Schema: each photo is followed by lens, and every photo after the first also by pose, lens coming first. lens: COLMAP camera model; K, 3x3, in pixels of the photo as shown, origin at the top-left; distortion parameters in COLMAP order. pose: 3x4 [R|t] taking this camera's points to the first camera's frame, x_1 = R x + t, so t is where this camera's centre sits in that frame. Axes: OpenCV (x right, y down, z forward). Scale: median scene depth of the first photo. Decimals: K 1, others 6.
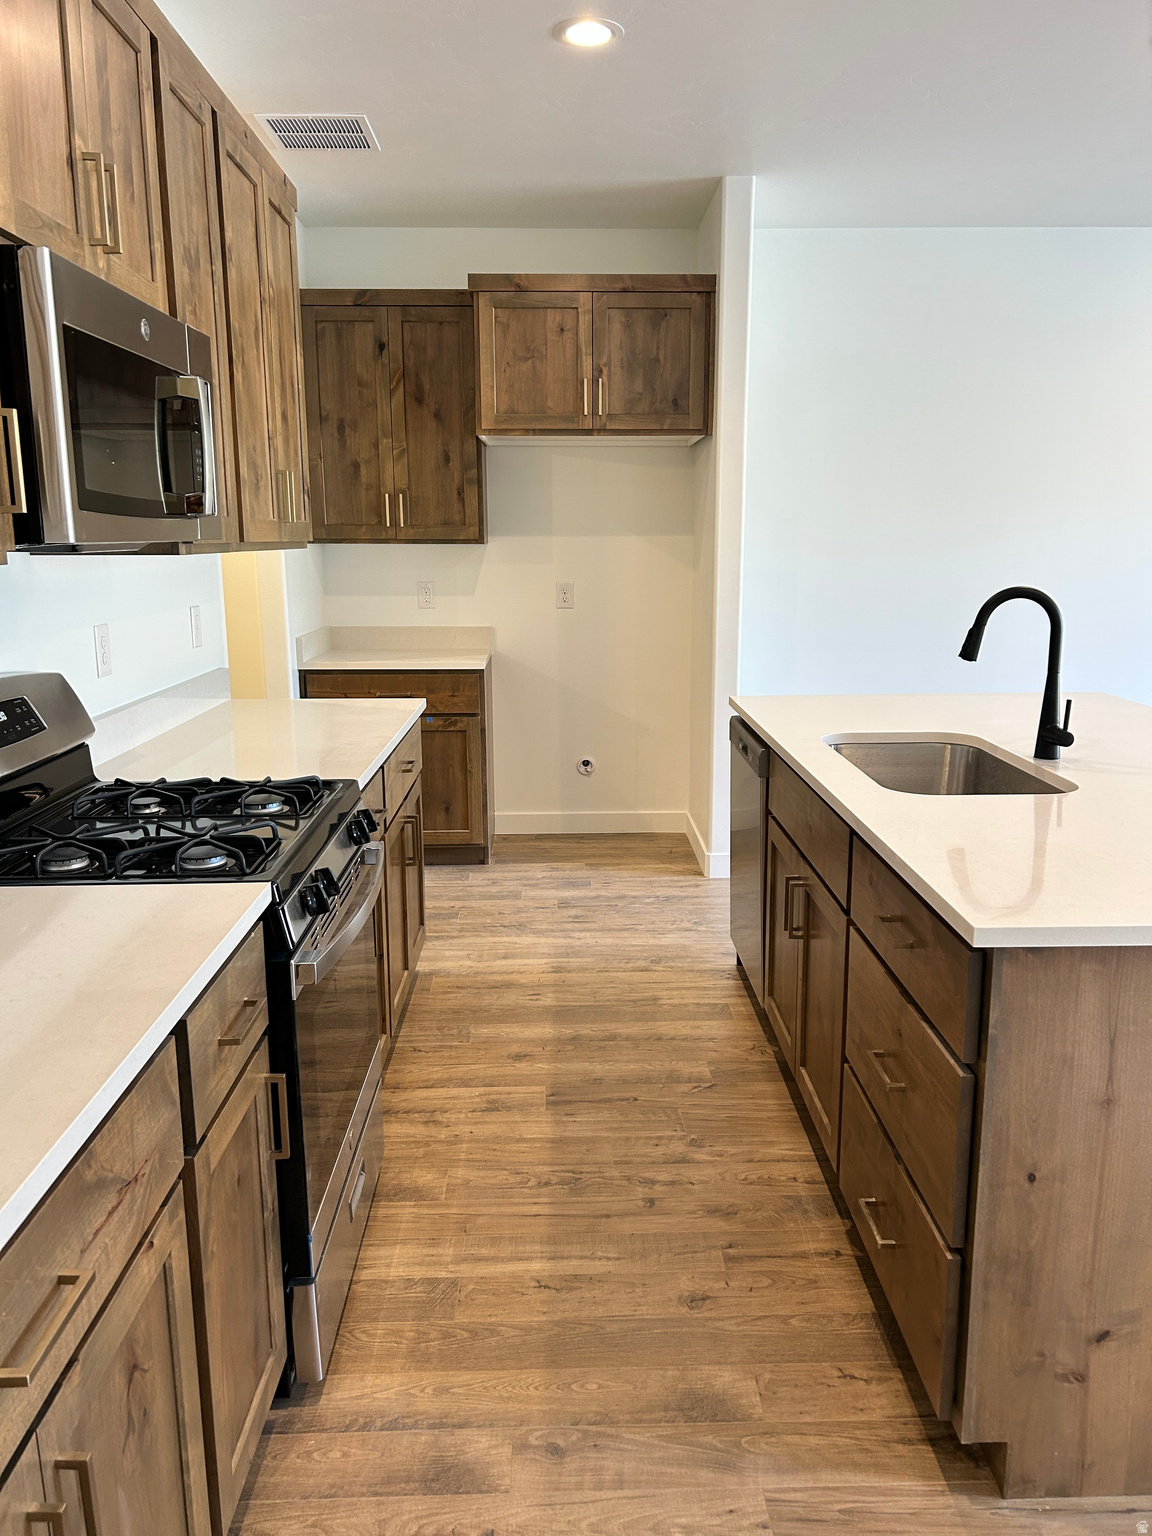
lens RADIAL K [[1153.9, 0, 577.4], [0, 1153.9, 777.2], [0, 0, 1]] dist [0.008786, 0.001655]
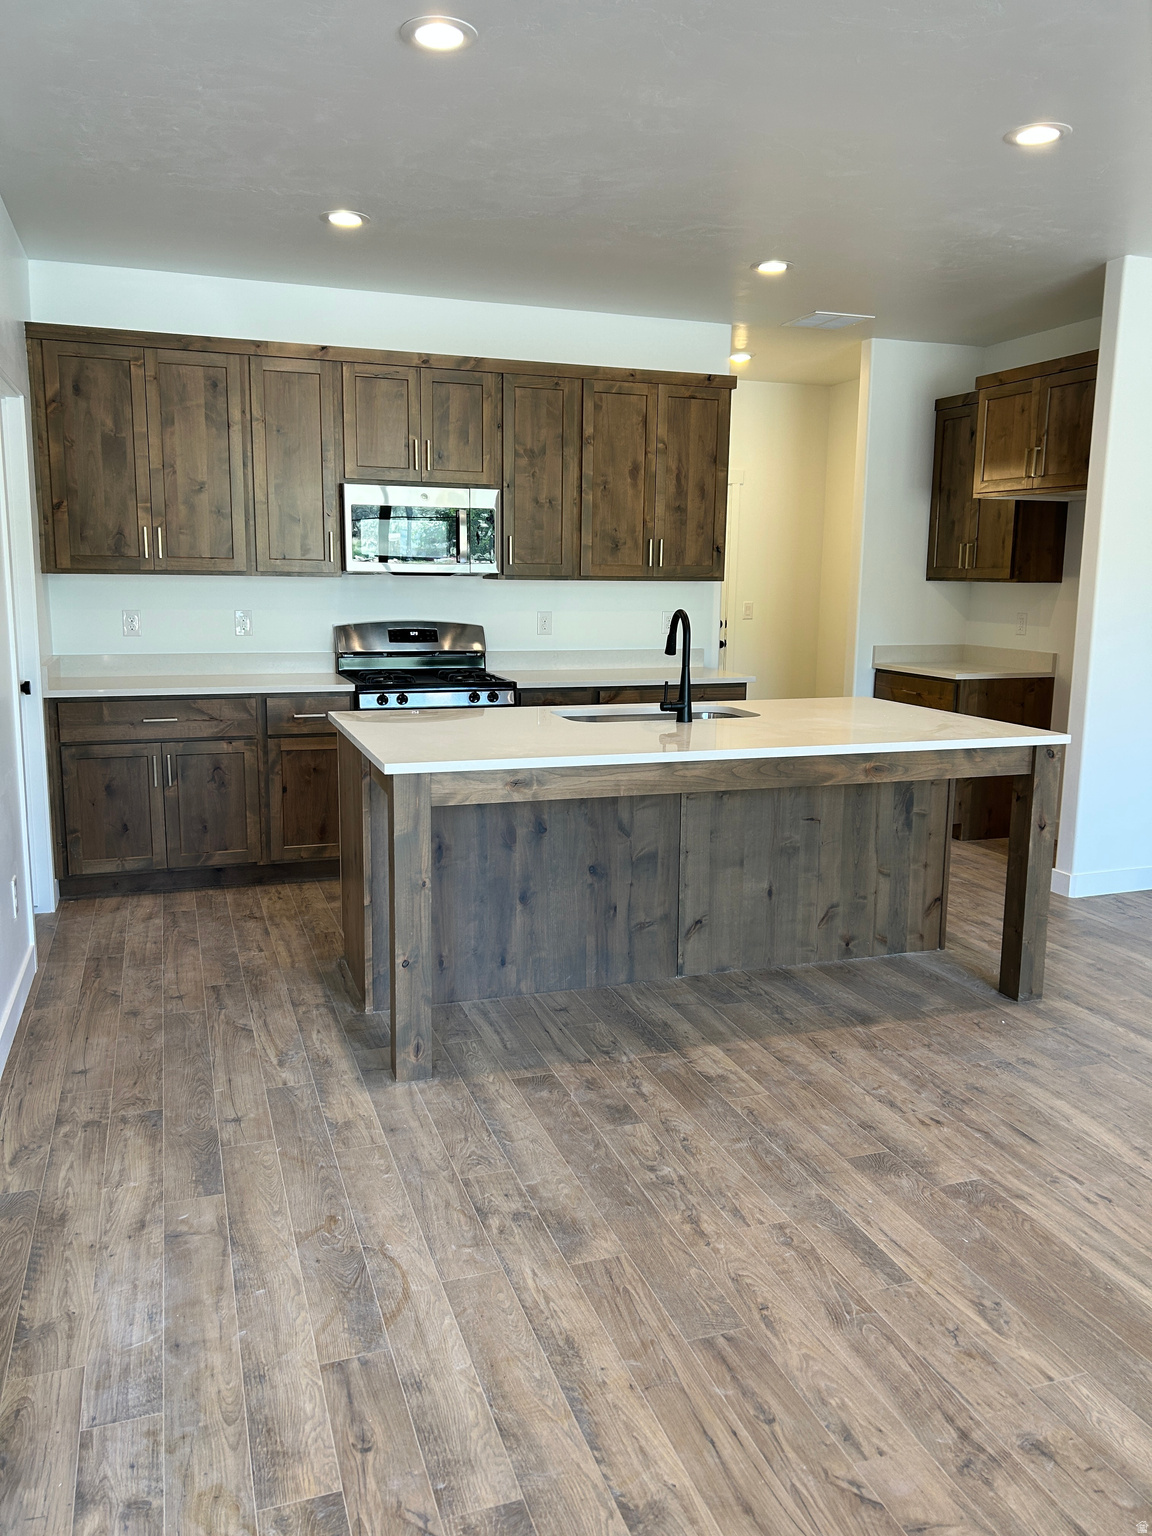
lens RADIAL K [[1153.9, 0, 574.9], [0, 1153.9, 766.9], [0, 0, 1]] dist [0.008786, 0.001655]
pose [[0.304365, 0.172533, -0.936800, 1.731245], [-0.207697, 0.971818, 0.111502, -0.099526], [0.929637, 0.160633, 0.331621, 0.360180]]
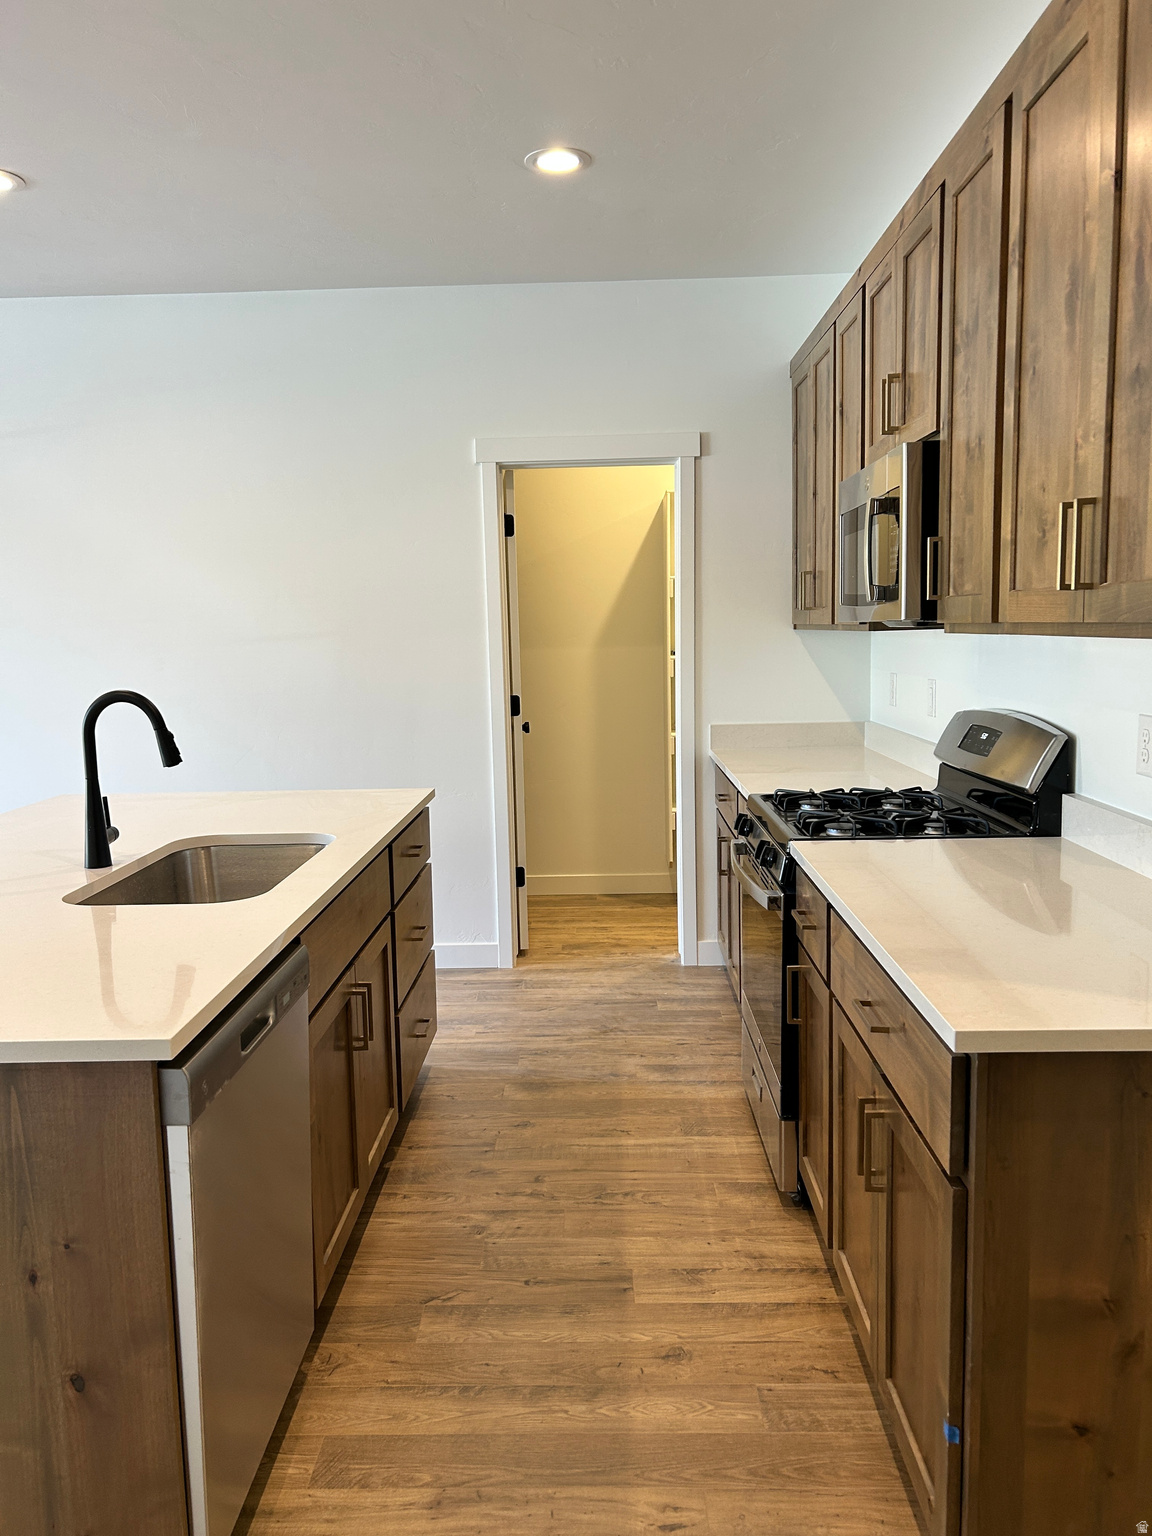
lens RADIAL K [[1153.9, 0, 568.1], [0, 1153.9, 759.9], [0, 0, 1]] dist [0.008786, 0.001655]
pose [[-0.998590, 0.019952, 0.049200, -0.031592], [0.034535, 0.947959, 0.316514, -0.378197], [-0.040324, 0.317766, -0.947311, 1.803289]]
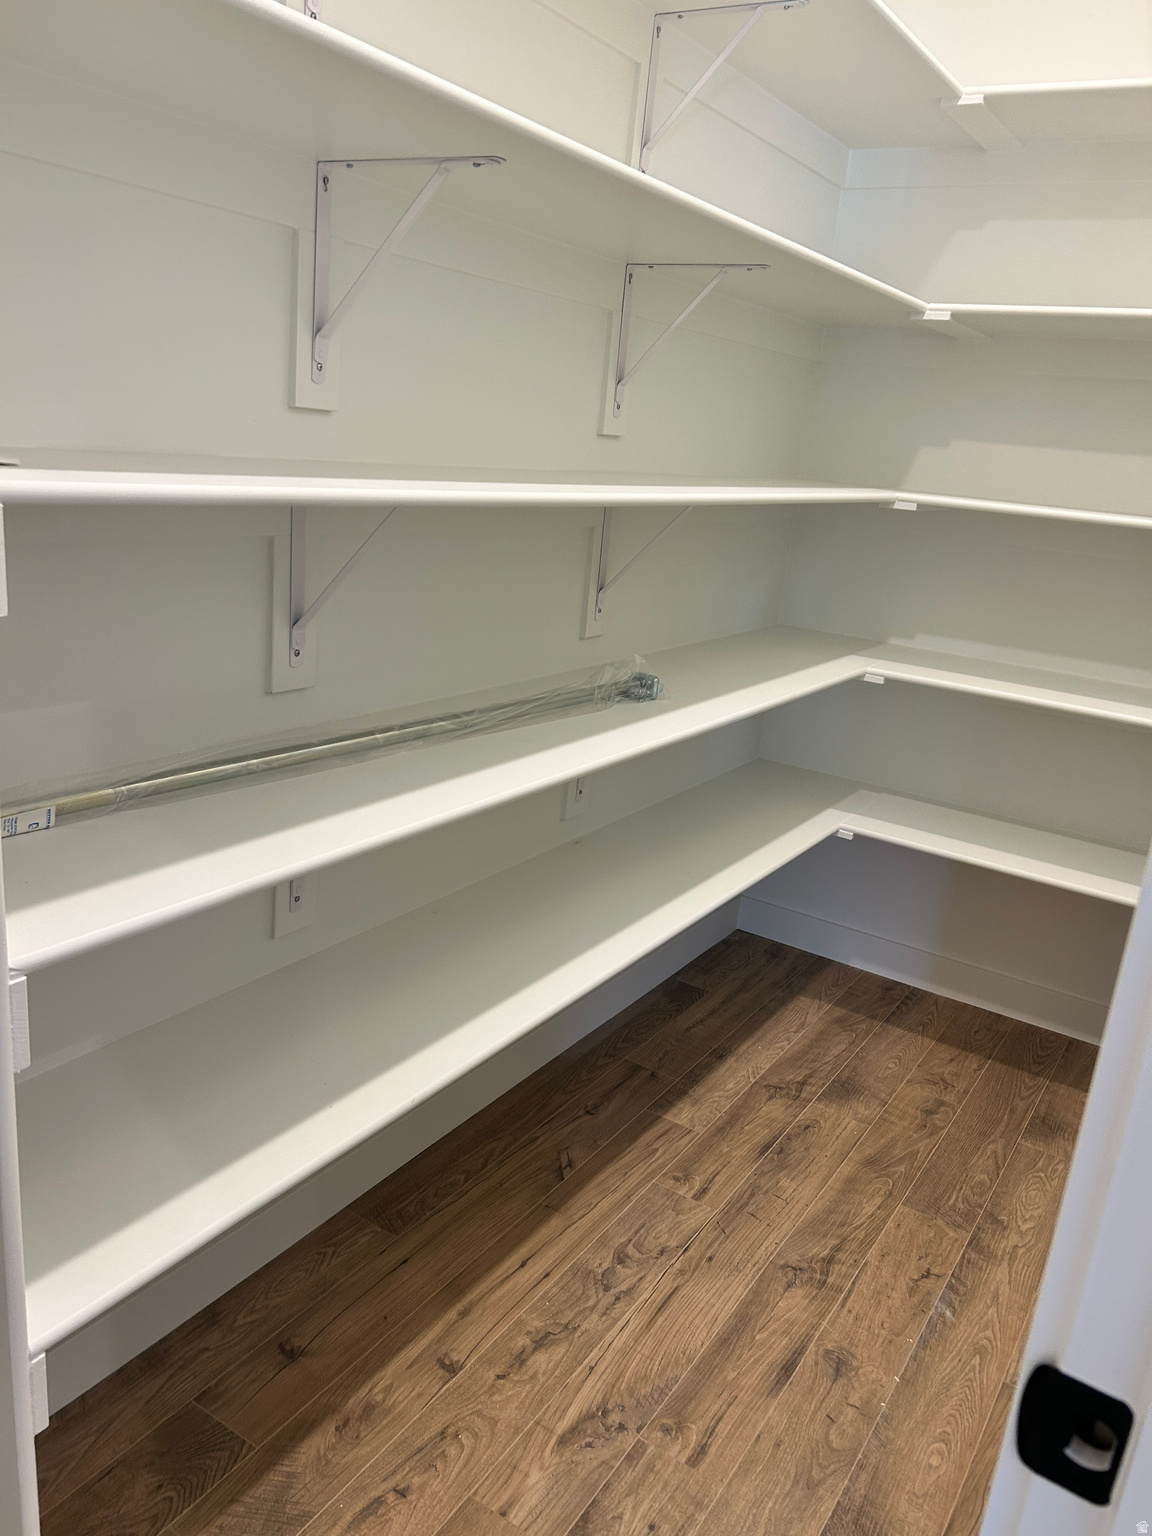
lens RADIAL K [[1153.9, 0, 576.9], [0, 1153.9, 767.6], [0, 0, 1]] dist [0.008786, 0.001655]
pose [[-0.556464, 0.203179, -0.805646, 0.352286], [-0.252361, 0.882502, 0.396869, -0.314451], [0.791619, 0.424157, -0.439806, 1.520563]]
